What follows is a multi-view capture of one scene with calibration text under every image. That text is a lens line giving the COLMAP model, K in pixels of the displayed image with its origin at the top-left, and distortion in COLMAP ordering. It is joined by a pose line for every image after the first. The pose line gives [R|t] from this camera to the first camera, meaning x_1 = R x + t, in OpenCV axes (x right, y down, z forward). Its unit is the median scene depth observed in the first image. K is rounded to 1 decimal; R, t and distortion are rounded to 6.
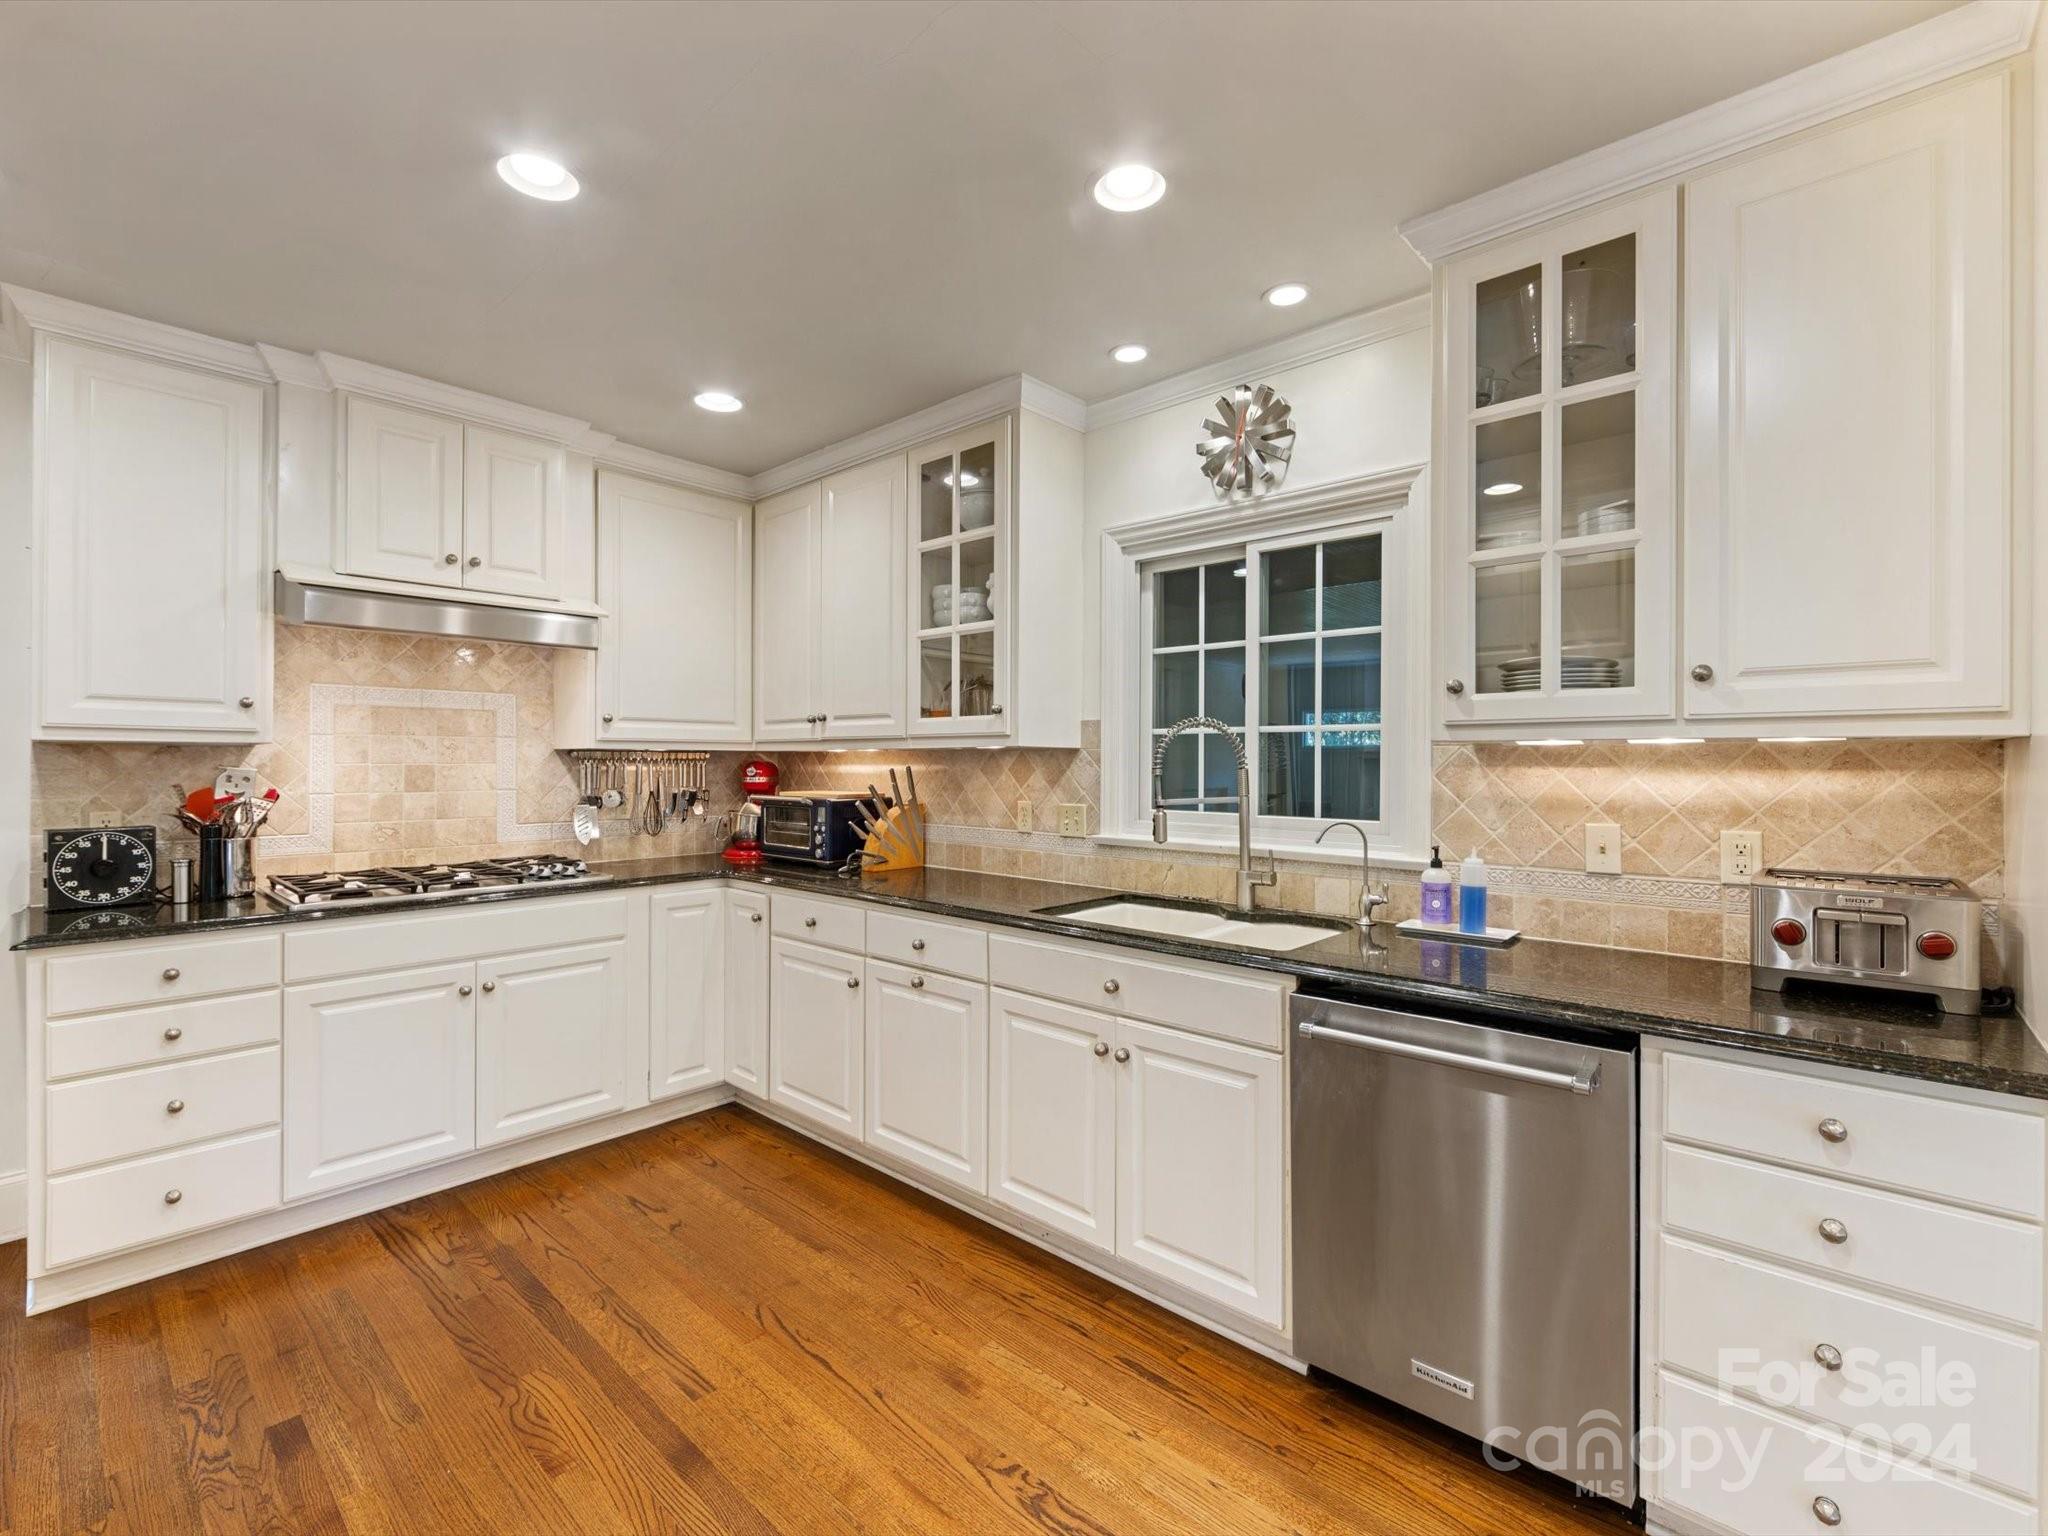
lens RADIAL K [[904.0, 0, 1012.6], [0, 904.0, 765.2], [0, 0, 1]] dist [-0.003114, -0.000364]
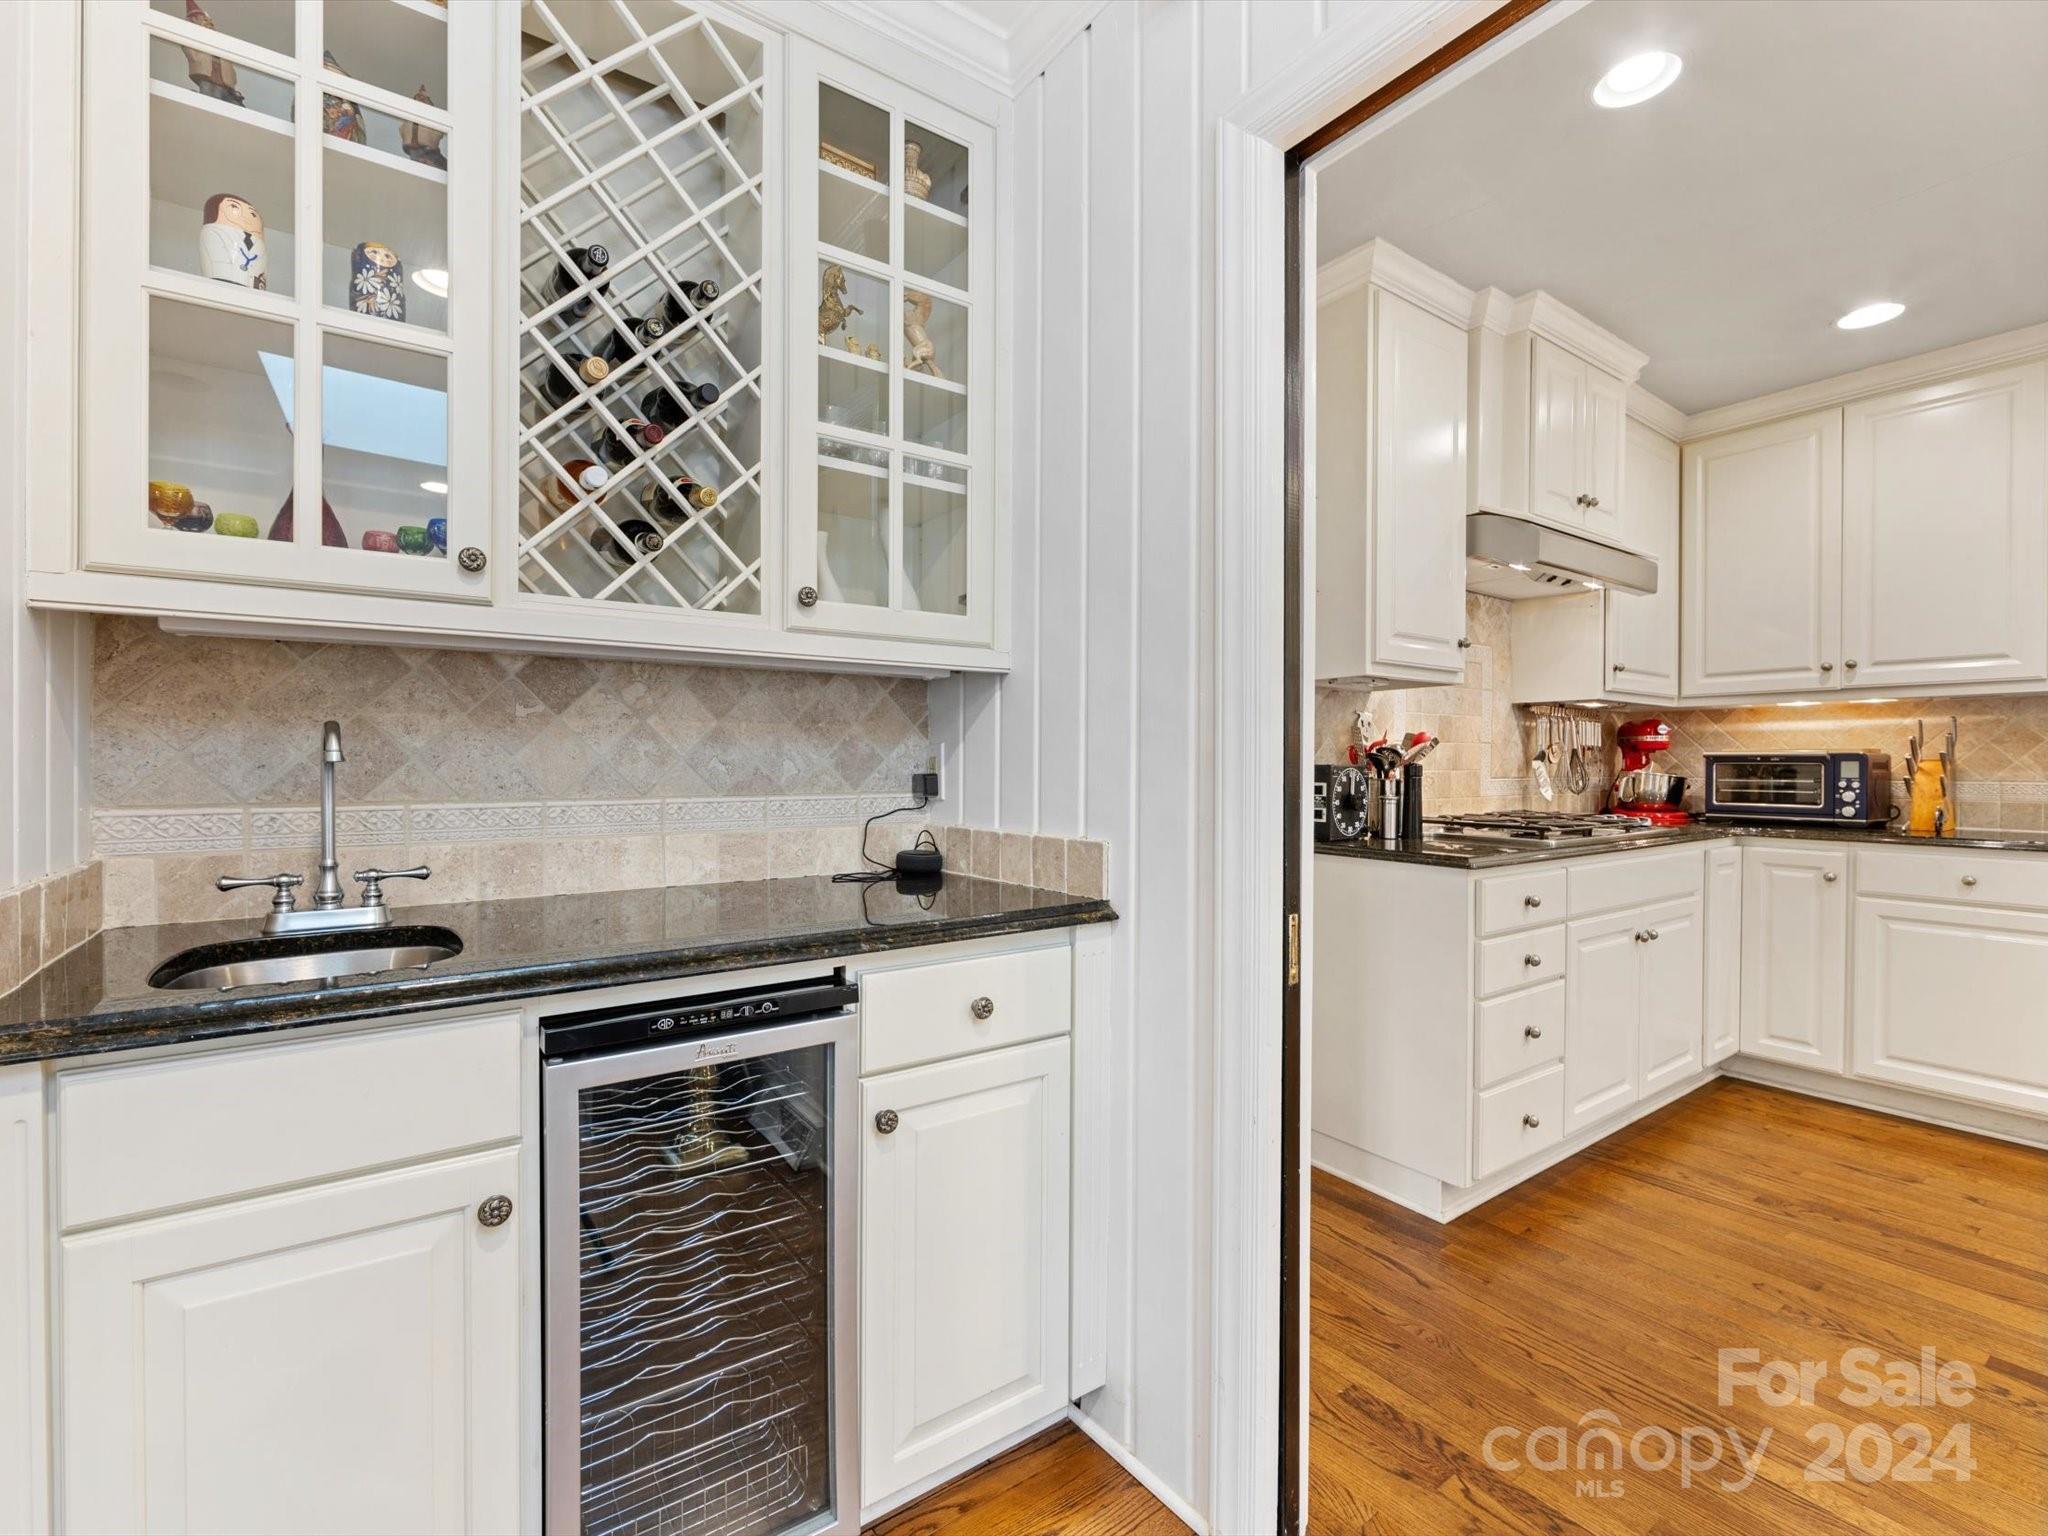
lens RADIAL K [[904.0, 0, 1010.3], [0, 904.0, 763.4], [0, 0, 1]] dist [-0.003114, -0.000364]
pose [[0.975394, 0.000743, -0.220468, -1.016180], [-0.001270, 0.999997, -0.002248, 0.062426], [0.220466, 0.002472, 0.975392, -0.099301]]
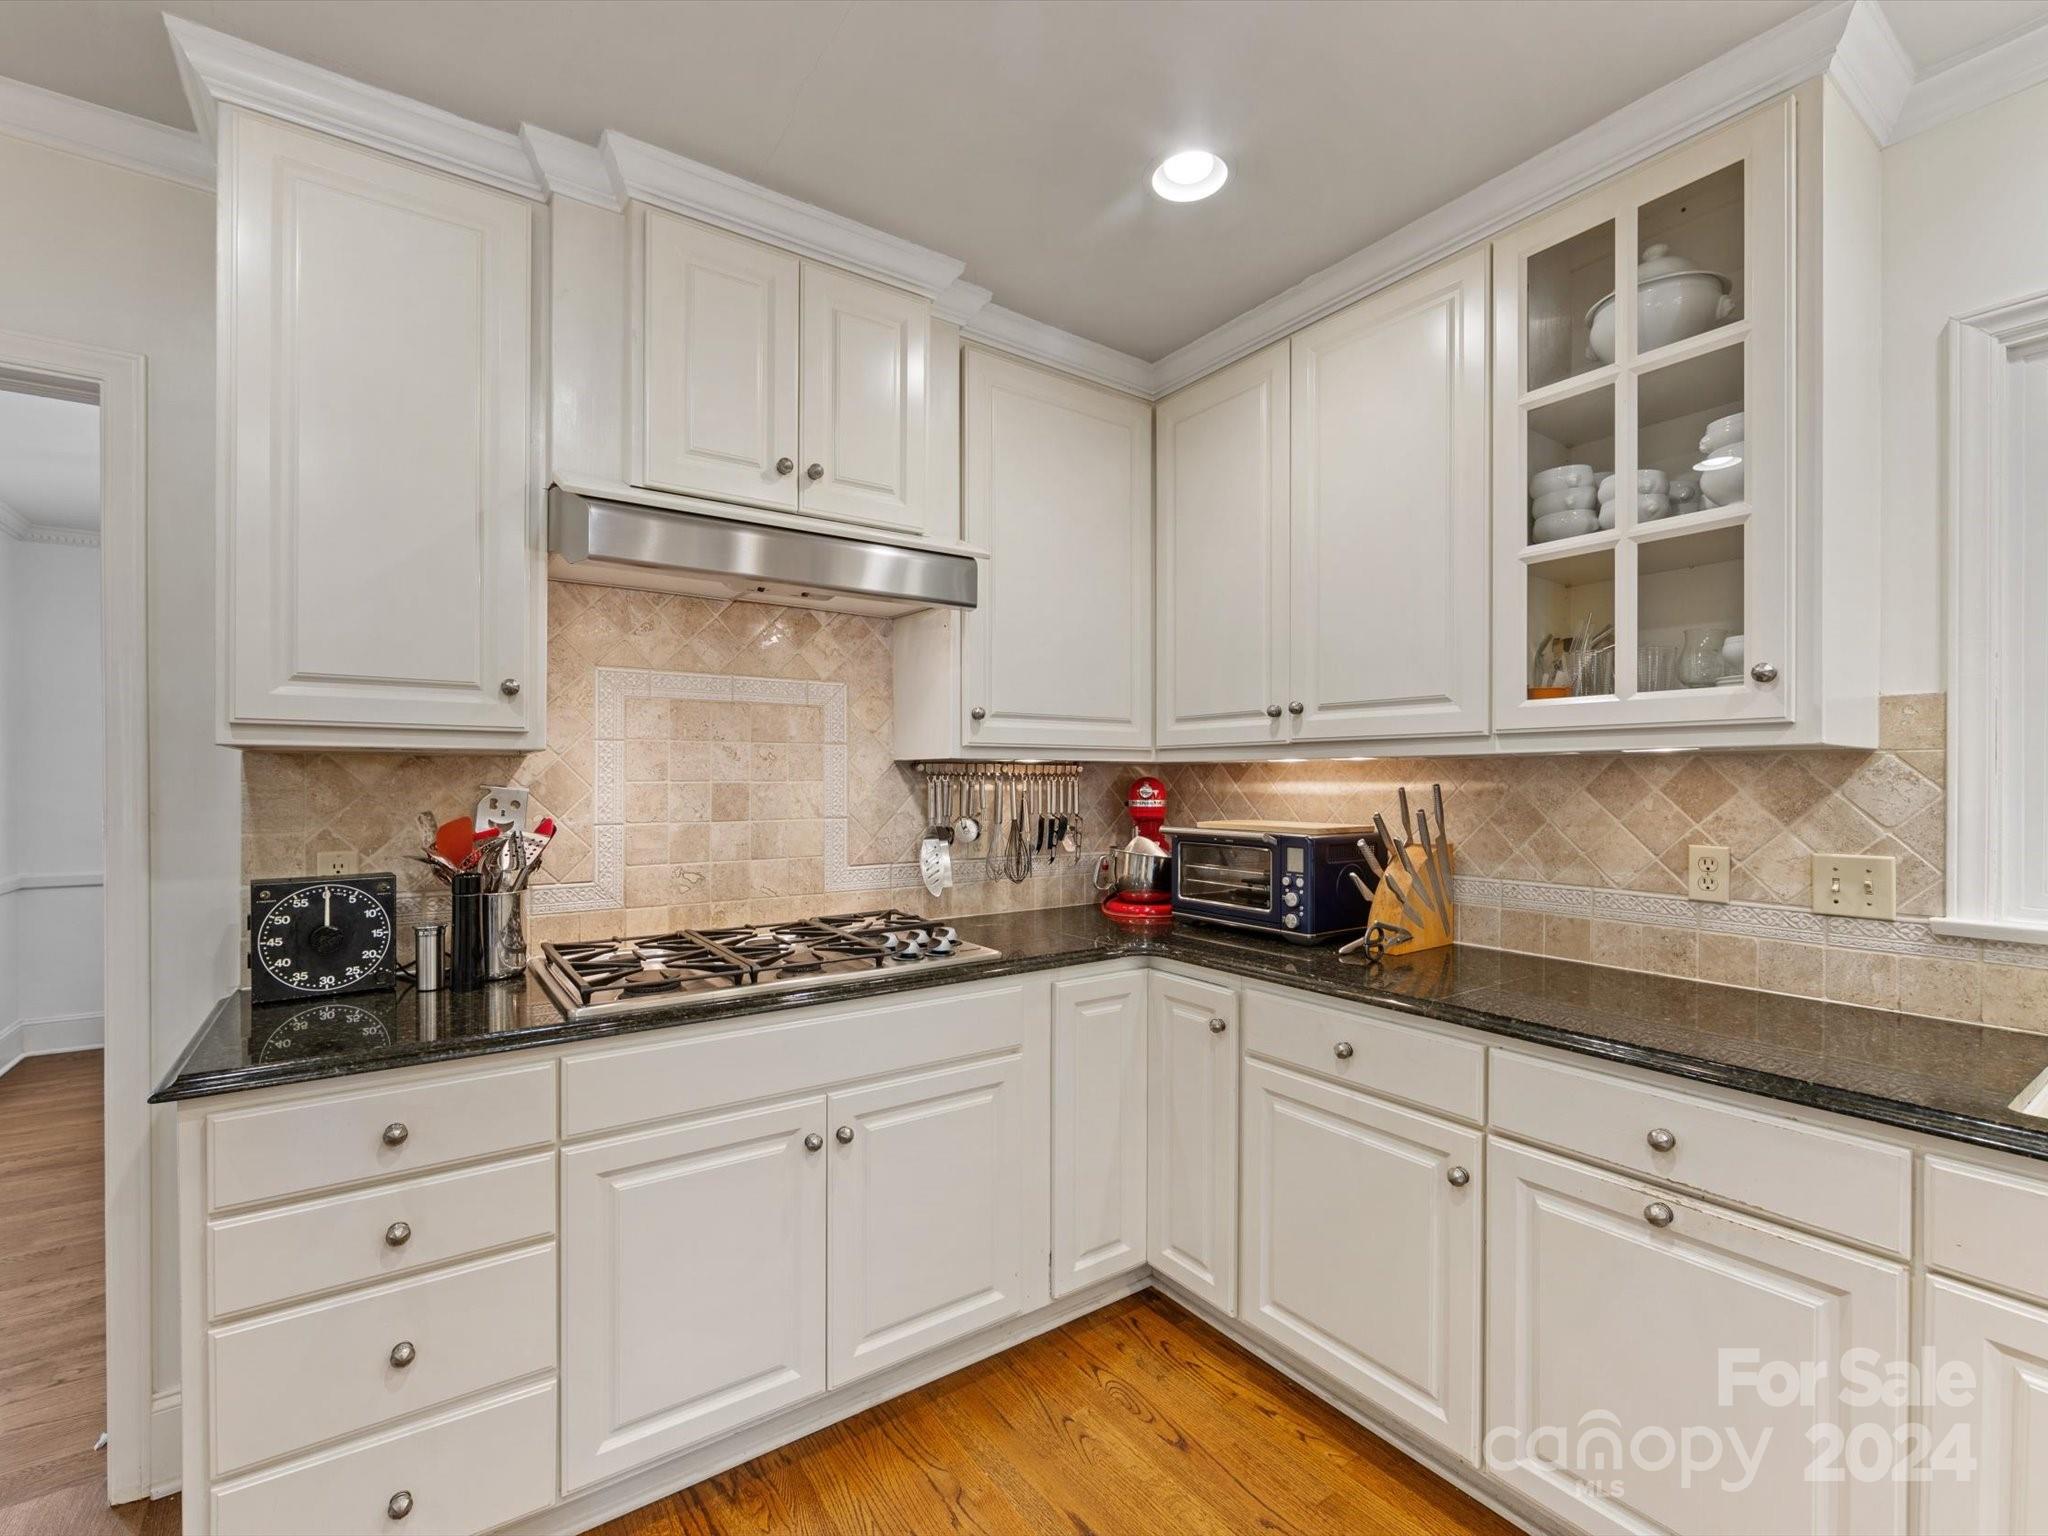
lens RADIAL K [[904.0, 0, 1012.6], [0, 904.0, 784.3], [0, 0, 1]] dist [-0.003114, -0.000364]
pose [[0.975150, -0.001123, -0.221544, -0.319174], [0.001624, 0.999997, 0.002078, -0.000313], [0.221540, -0.002386, 0.975148, 0.403108]]
